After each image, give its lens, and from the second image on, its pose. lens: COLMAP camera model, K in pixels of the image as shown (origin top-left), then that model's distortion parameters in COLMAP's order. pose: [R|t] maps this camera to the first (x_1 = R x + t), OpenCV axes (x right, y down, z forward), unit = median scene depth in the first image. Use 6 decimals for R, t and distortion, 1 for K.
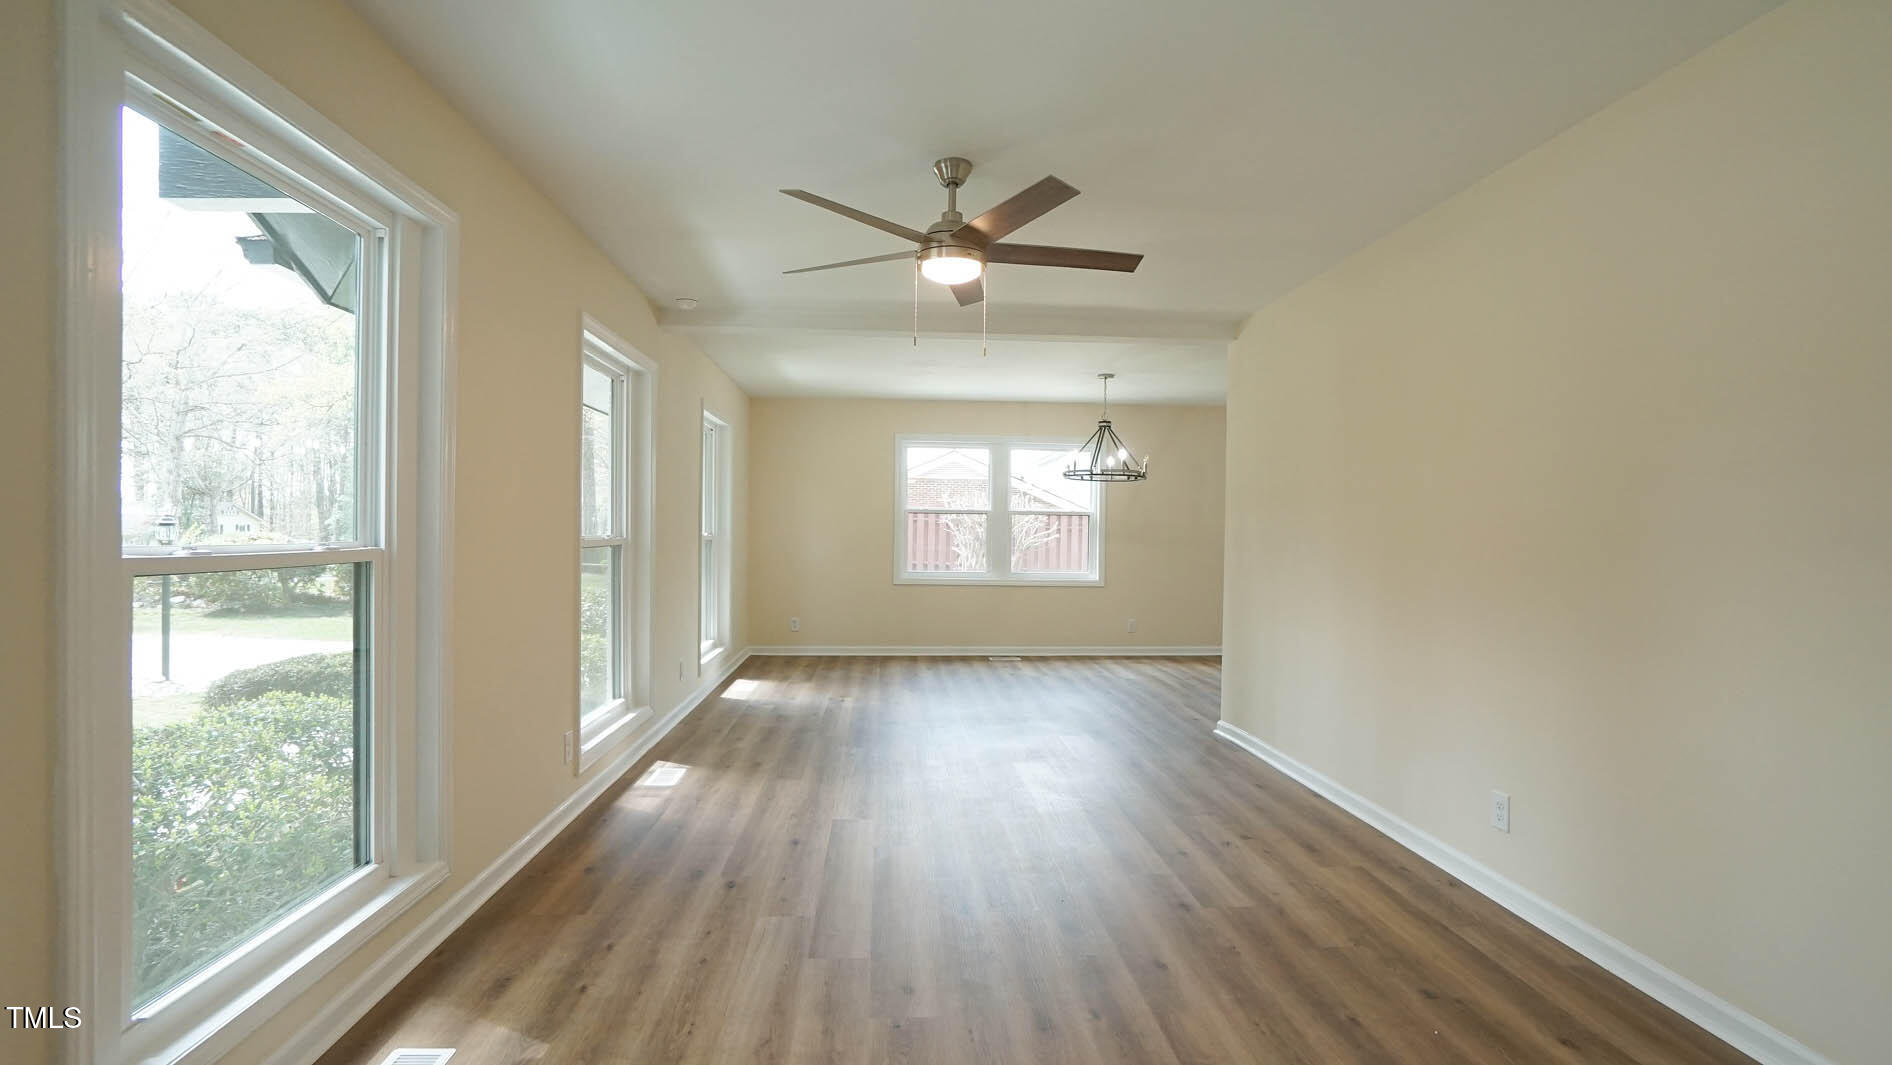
lens RADIAL K [[905.6, 0, 946.0], [0, 905.6, 532.5], [0, 0, 1]] dist [-0.000004, -0.000004]
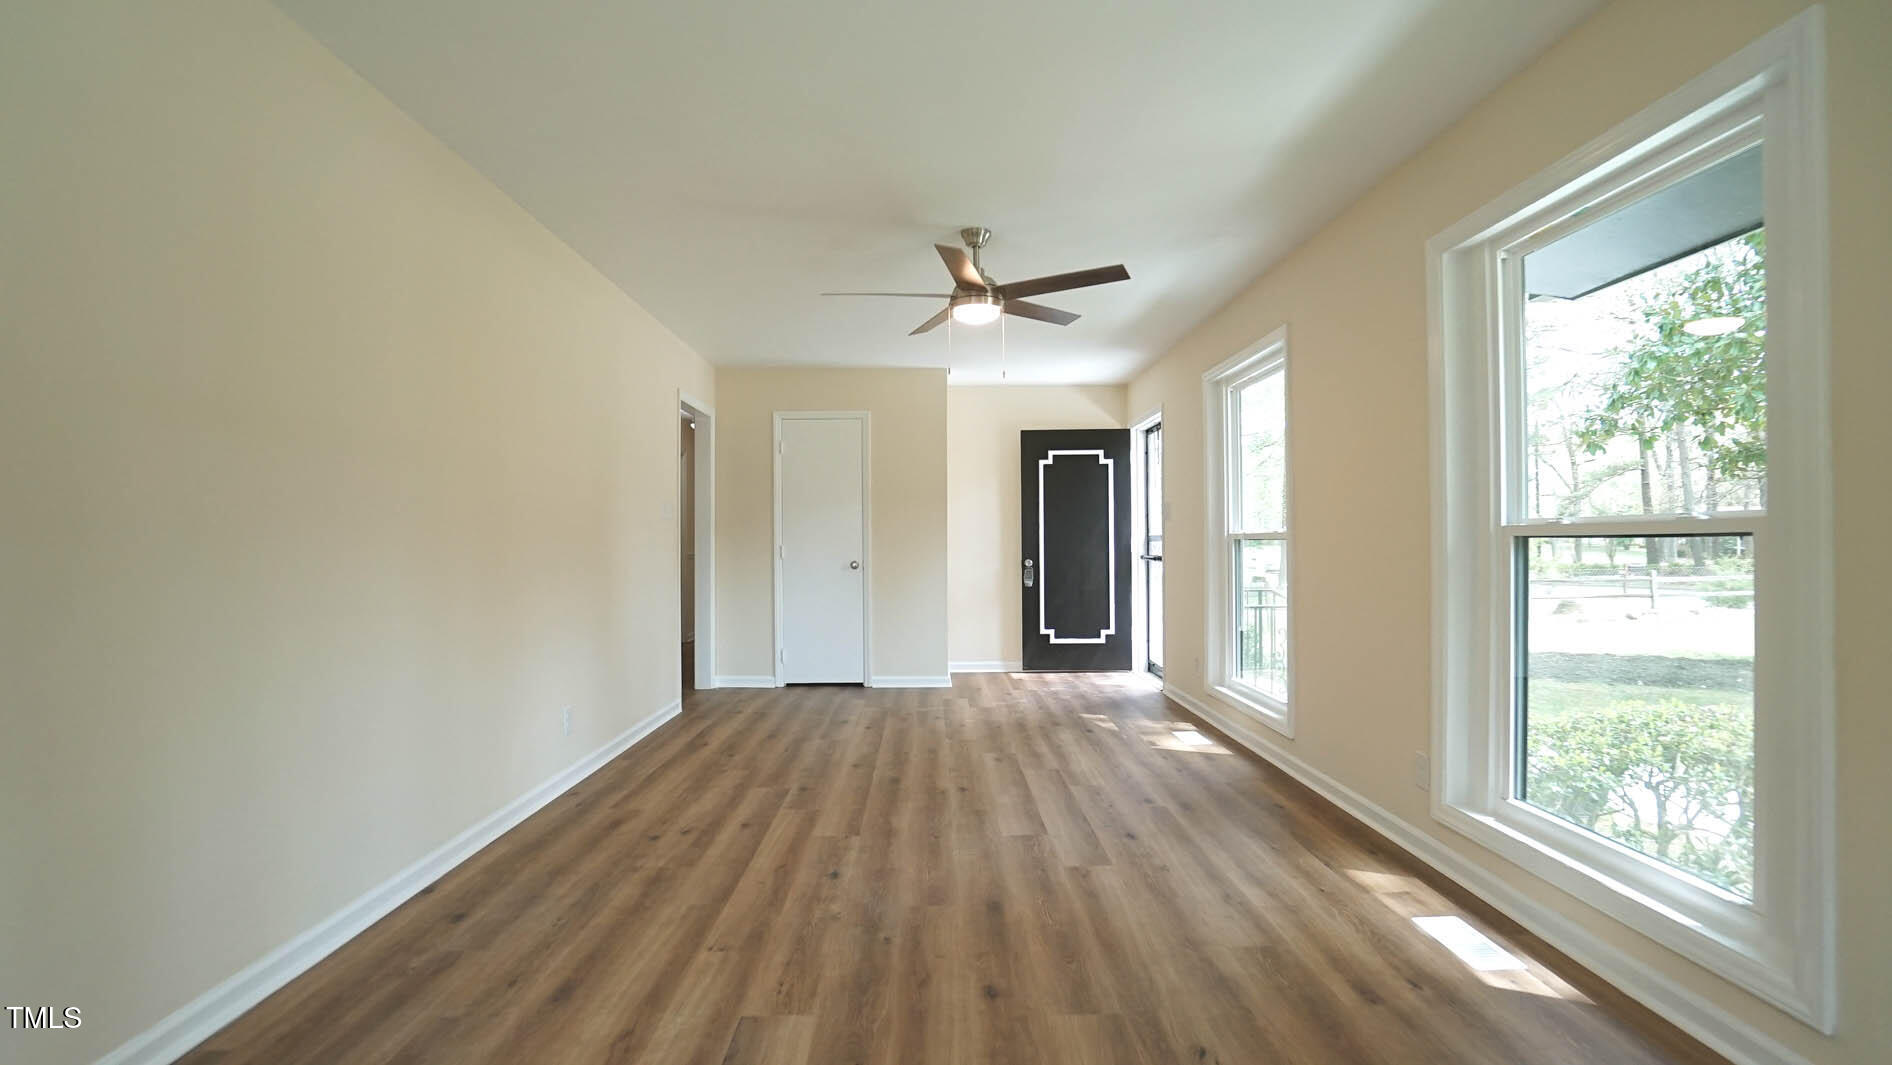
lens RADIAL K [[831.1, 0, 942.2], [0, 831.1, 543.0], [0, 0, 1]] dist [-0.065288, 0.021688]
pose [[-0.998606, -0.008223, 0.052132, -0.007287], [-0.008083, 0.999963, 0.002900, 0.023124], [-0.052154, 0.002474, -0.998636, 1.597516]]
